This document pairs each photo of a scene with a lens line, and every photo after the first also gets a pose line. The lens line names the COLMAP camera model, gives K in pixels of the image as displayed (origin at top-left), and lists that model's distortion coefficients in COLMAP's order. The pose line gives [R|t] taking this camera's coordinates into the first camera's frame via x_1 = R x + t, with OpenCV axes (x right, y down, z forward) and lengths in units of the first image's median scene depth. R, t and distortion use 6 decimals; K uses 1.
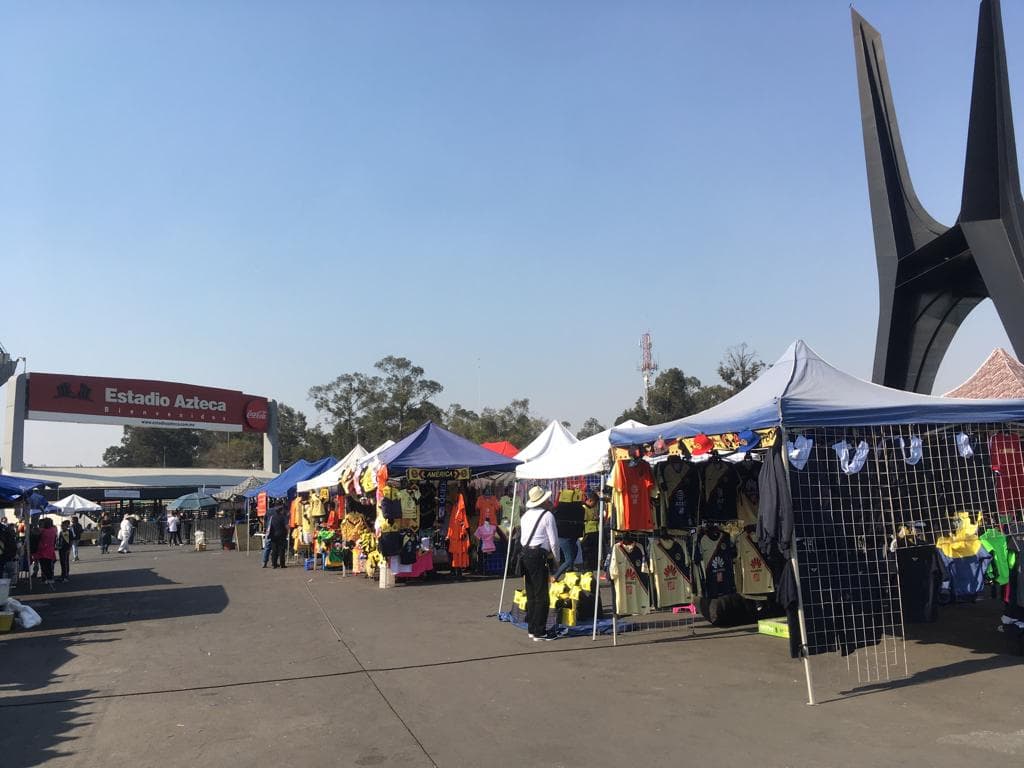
lens RADIAL K [[859.1, 0, 512.0], [0, 859.1, 384.0], [0, 0, 1]] dist [0.002219, -0.001915]
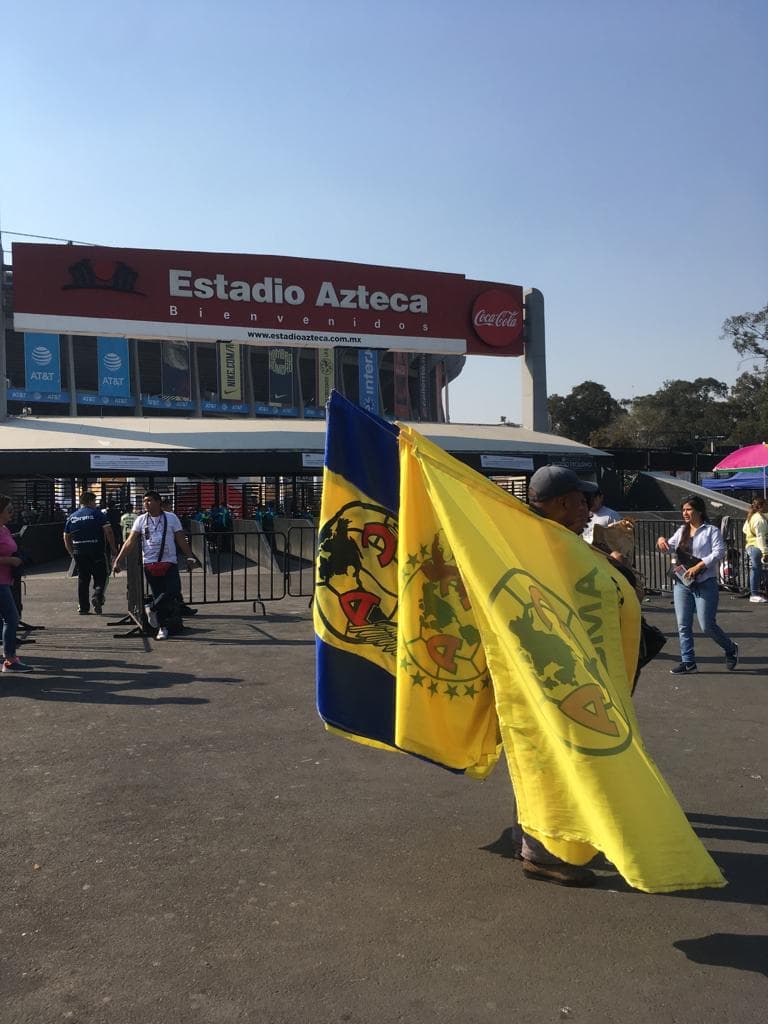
lens RADIAL K [[952.1, 0, 384.0], [0, 952.1, 512.0], [0, 0, 1]] dist [0.064719, -0.001345]
pose [[0.799722, 0.021277, -0.599993, -0.003874], [0.070718, 0.989076, 0.129334, 0.078737], [0.596191, -0.145862, 0.789482, 0.538388]]
